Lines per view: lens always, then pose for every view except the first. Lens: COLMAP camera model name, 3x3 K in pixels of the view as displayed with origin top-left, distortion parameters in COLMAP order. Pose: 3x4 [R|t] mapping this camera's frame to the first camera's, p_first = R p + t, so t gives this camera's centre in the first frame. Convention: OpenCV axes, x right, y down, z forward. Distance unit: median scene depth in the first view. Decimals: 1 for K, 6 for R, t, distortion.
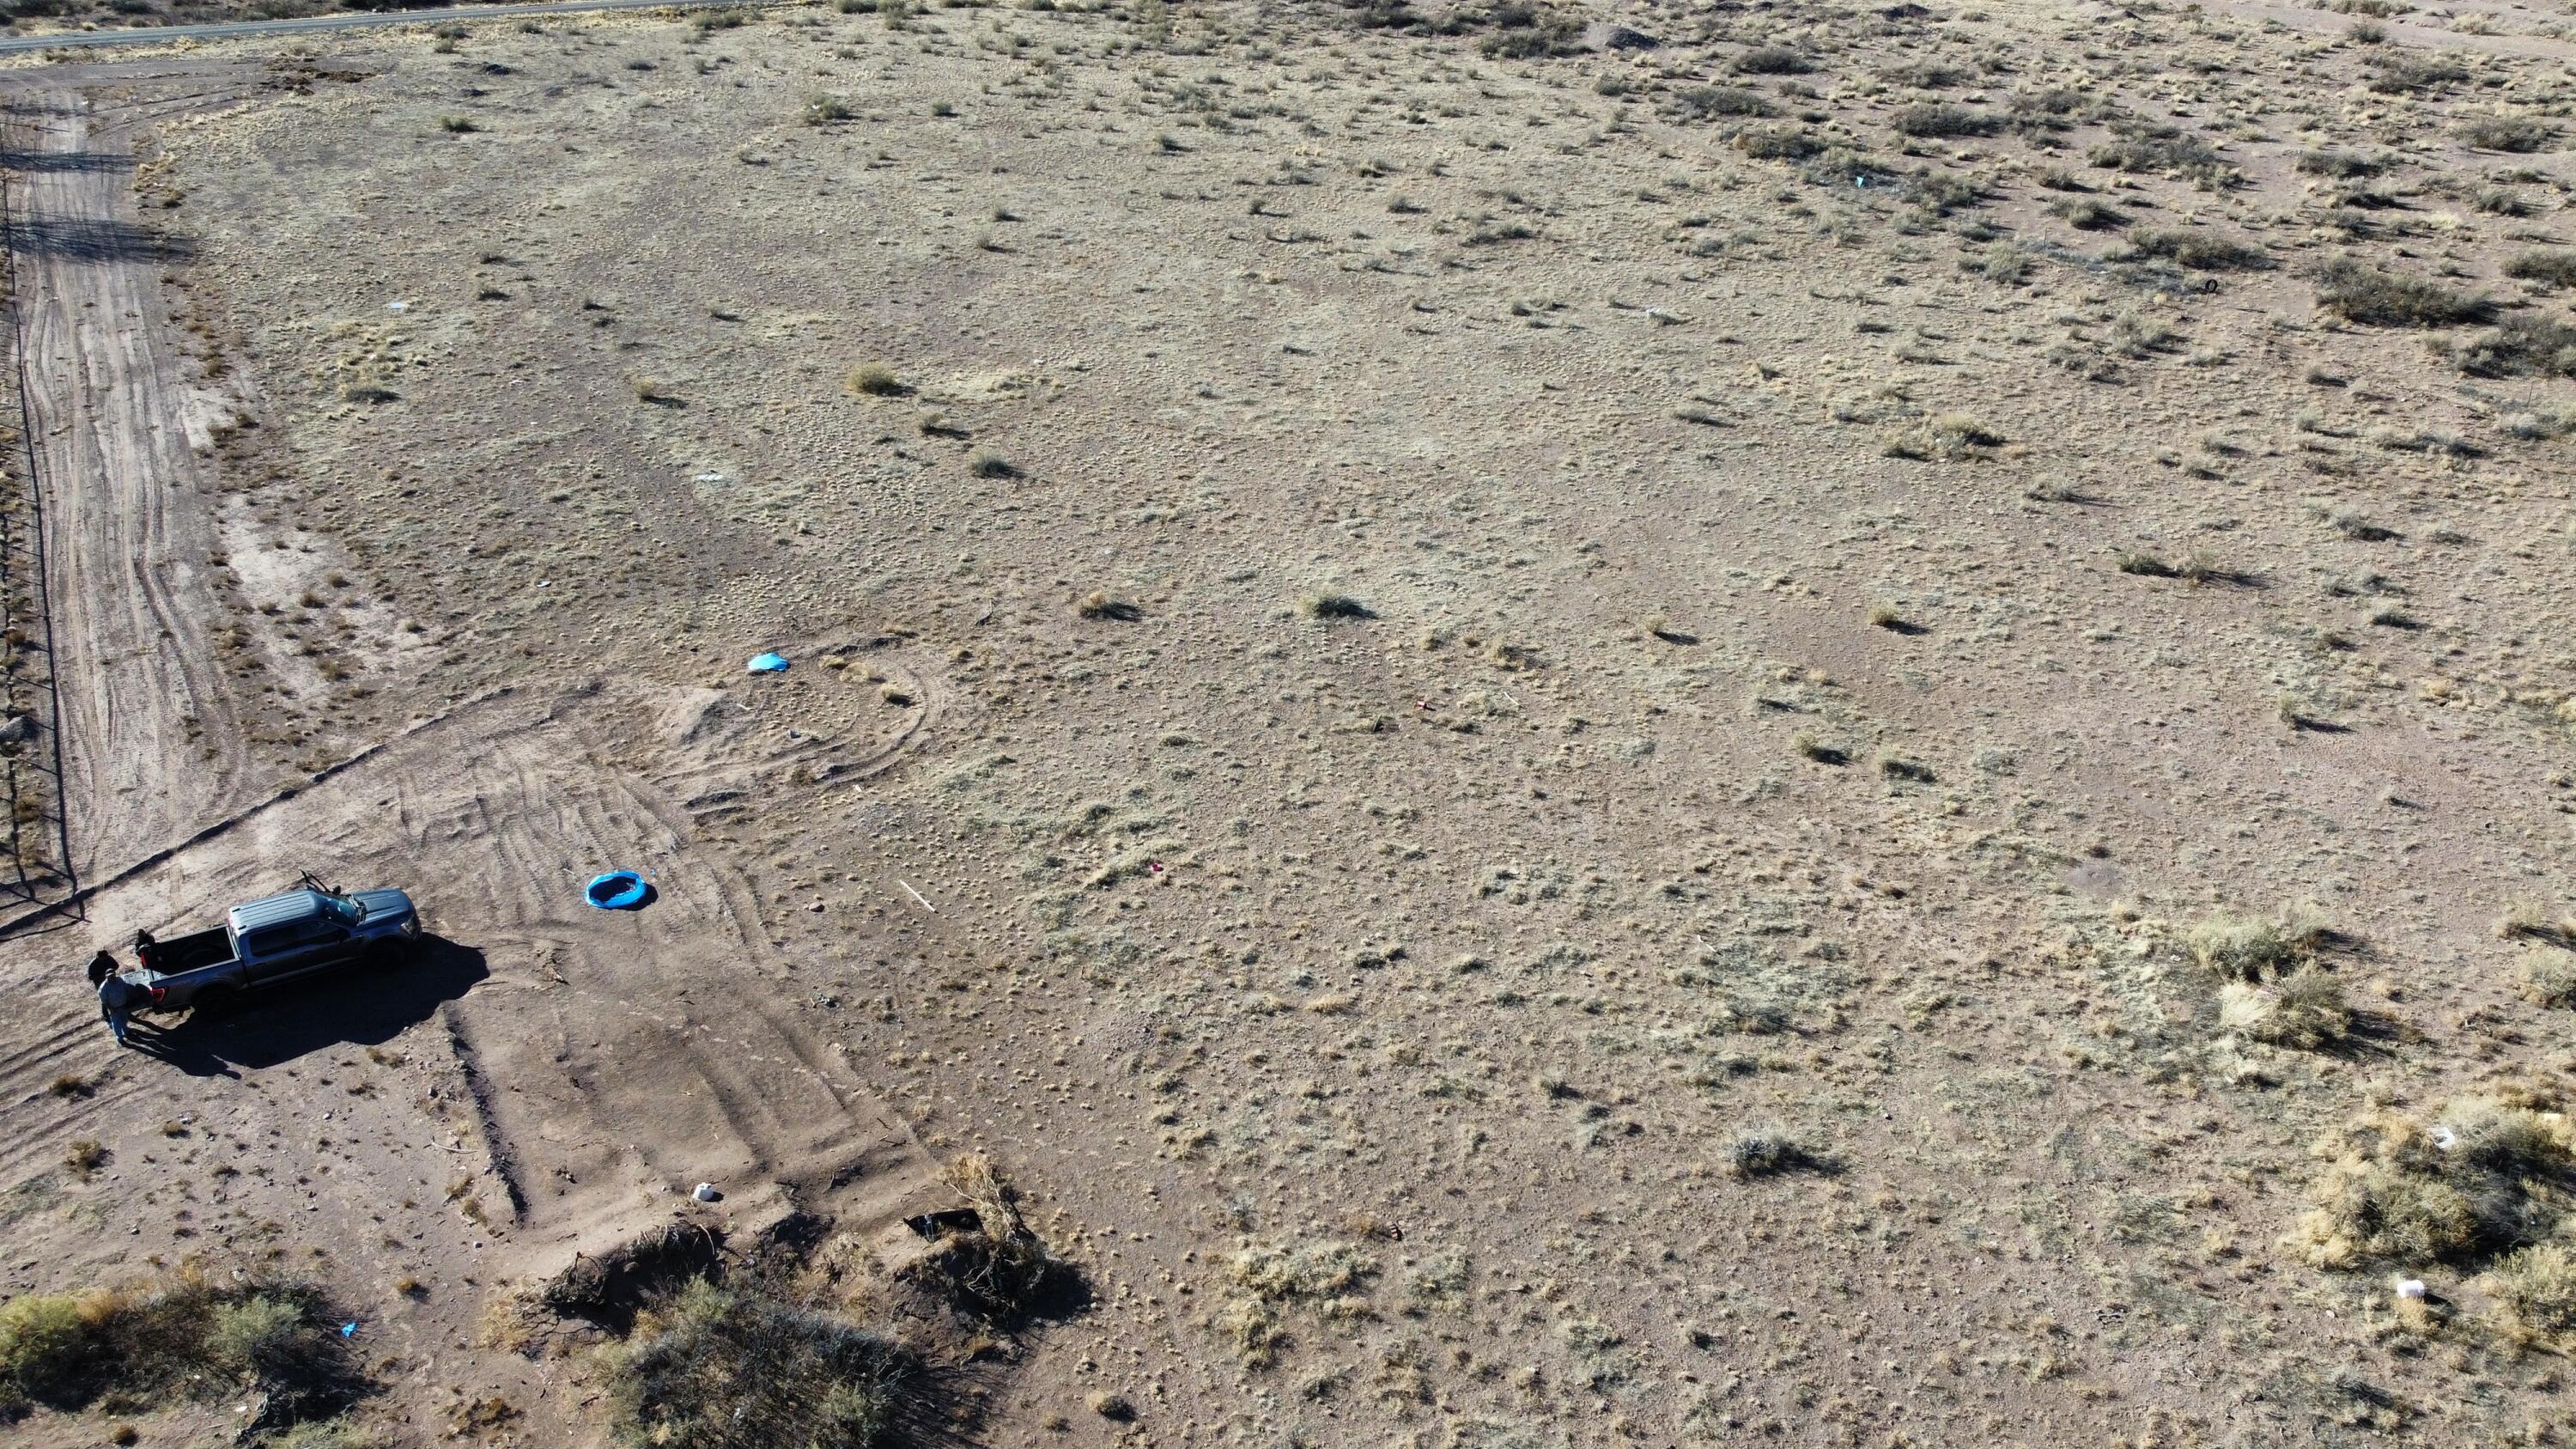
lens RADIAL K [[1946.5, 0, 1282.1], [0, 1946.5, 721.0], [0, 0, 1]] dist [0.002047, -0.004958]
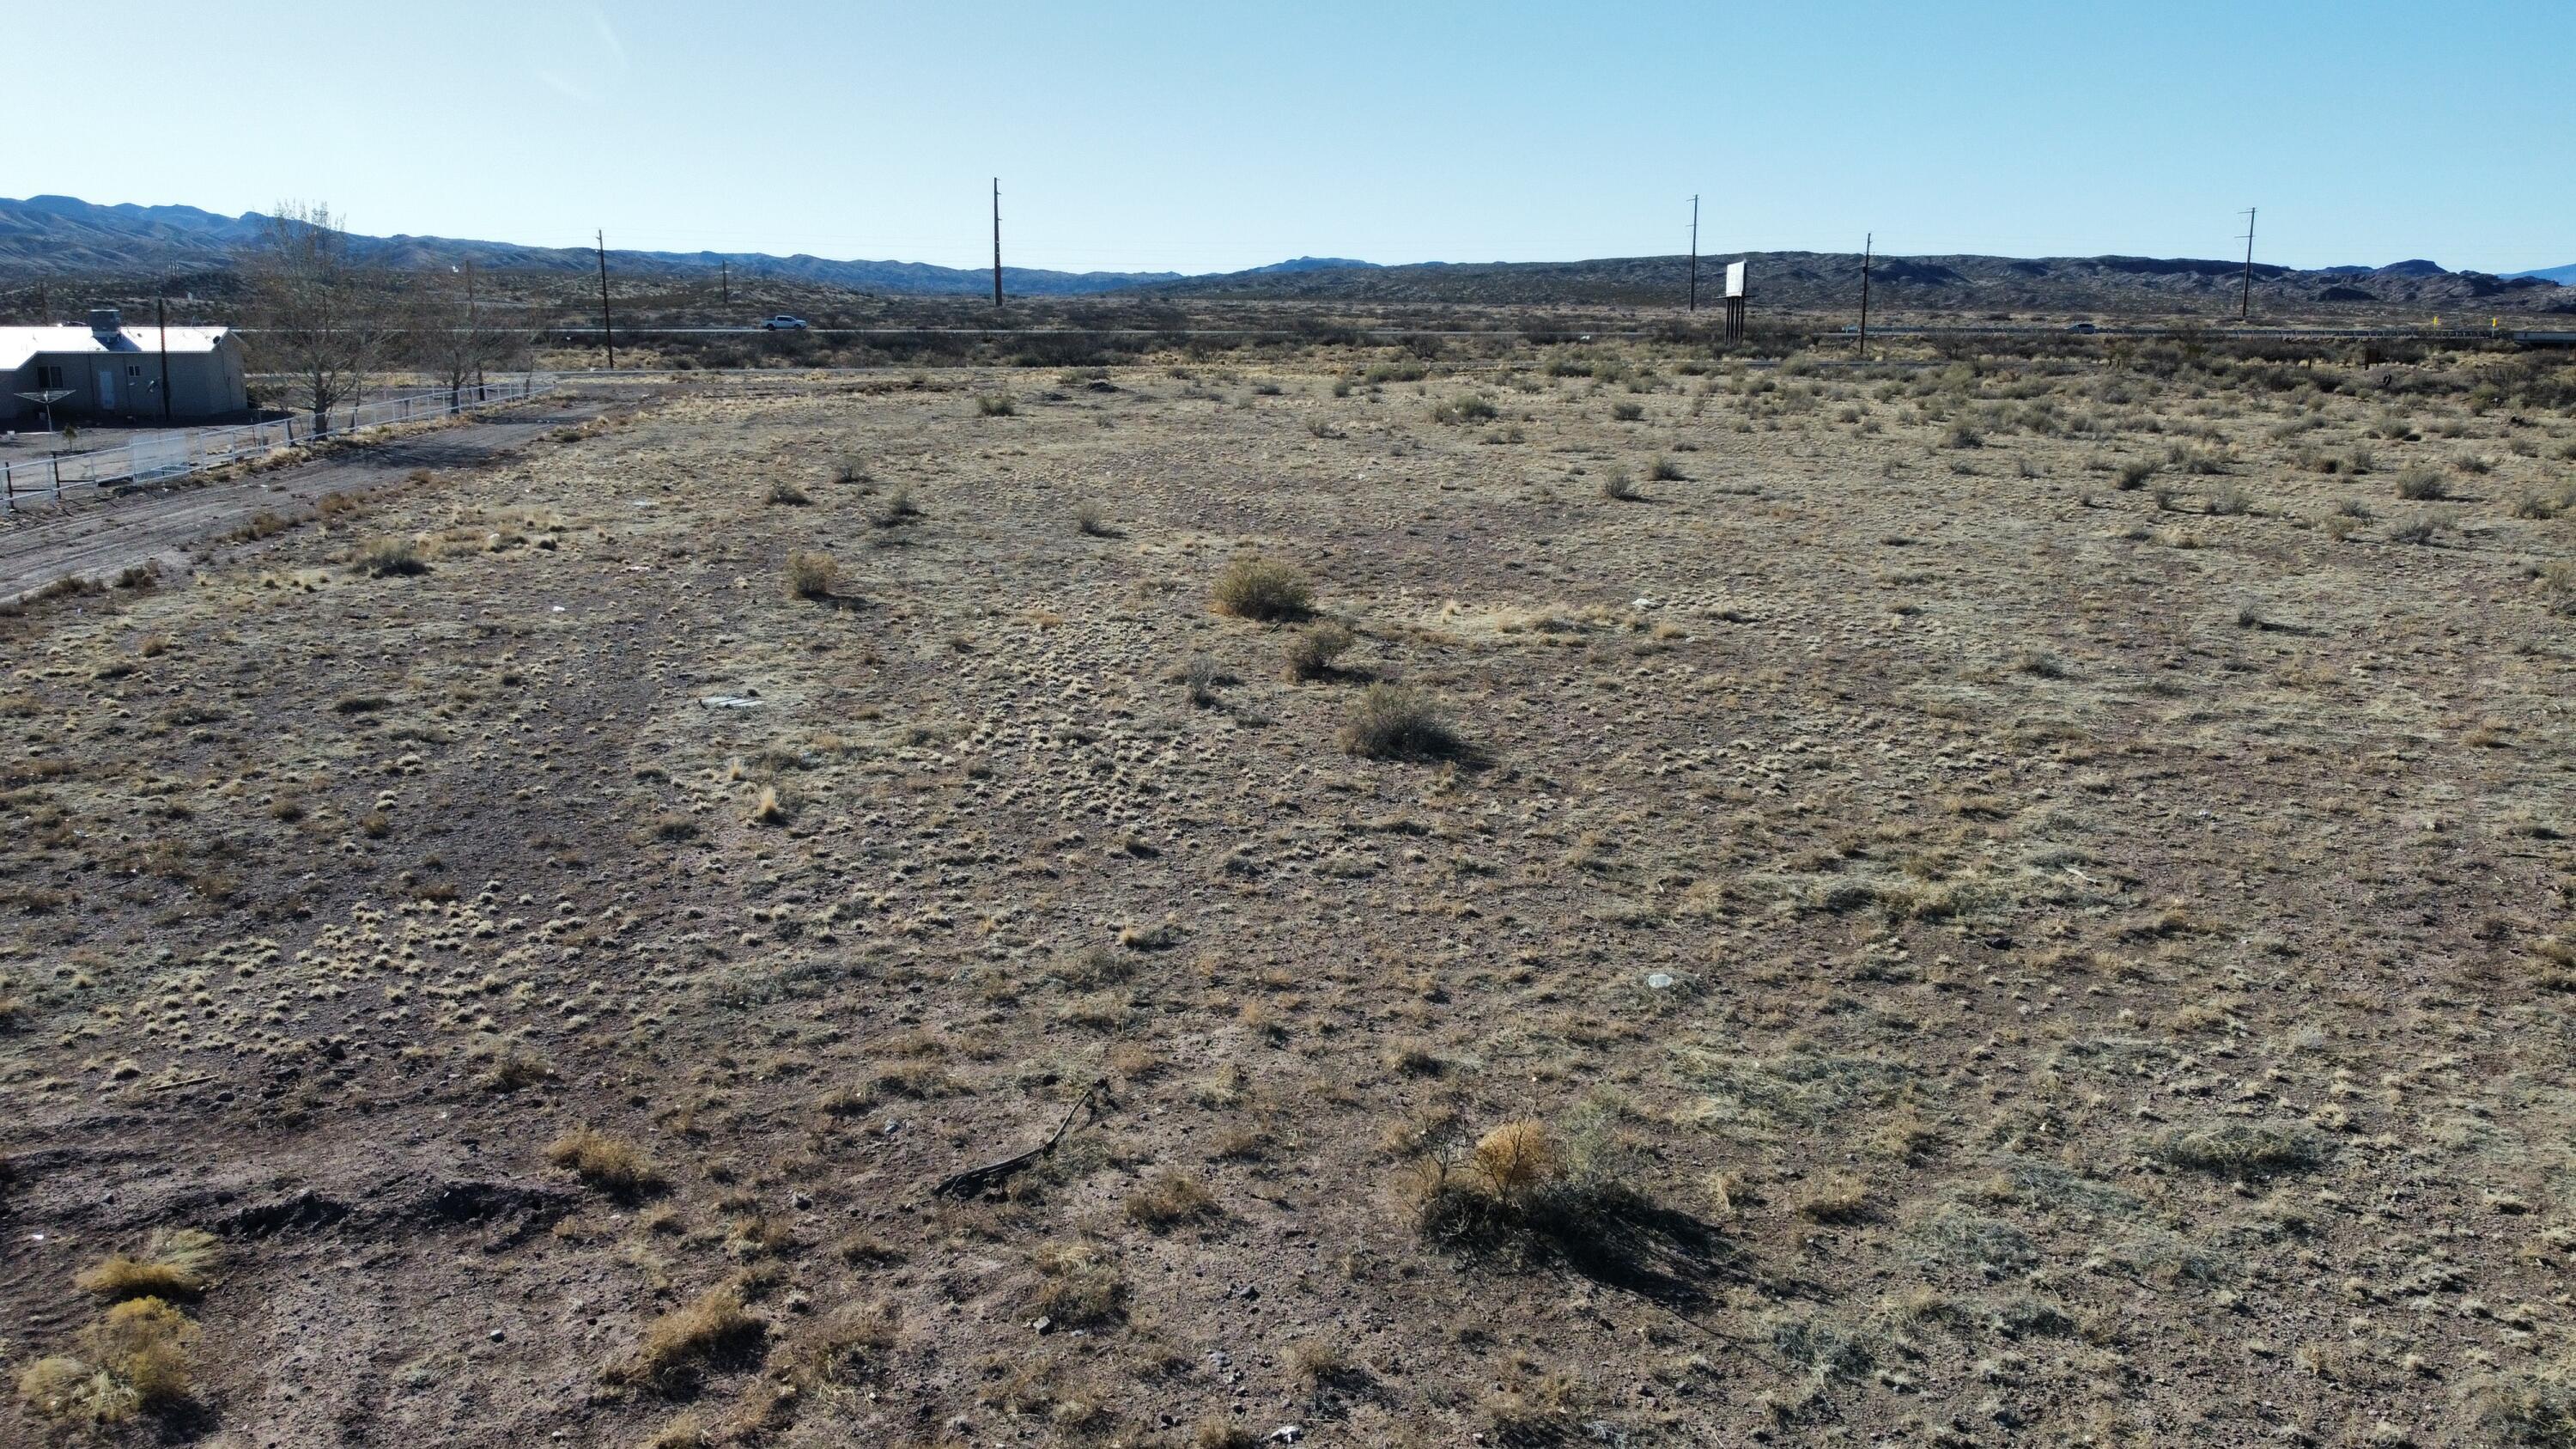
lens RADIAL K [[1949.4, 0, 1277.5], [0, 1949.4, 732.6], [0, 0, 1]] dist [-0.004443, -0.002157]
pose [[0.924018, 0.073604, -0.375197, -0.039523], [-0.168484, 0.959269, -0.226751, -0.048381], [0.343225, 0.272736, 0.898783, 0.700815]]
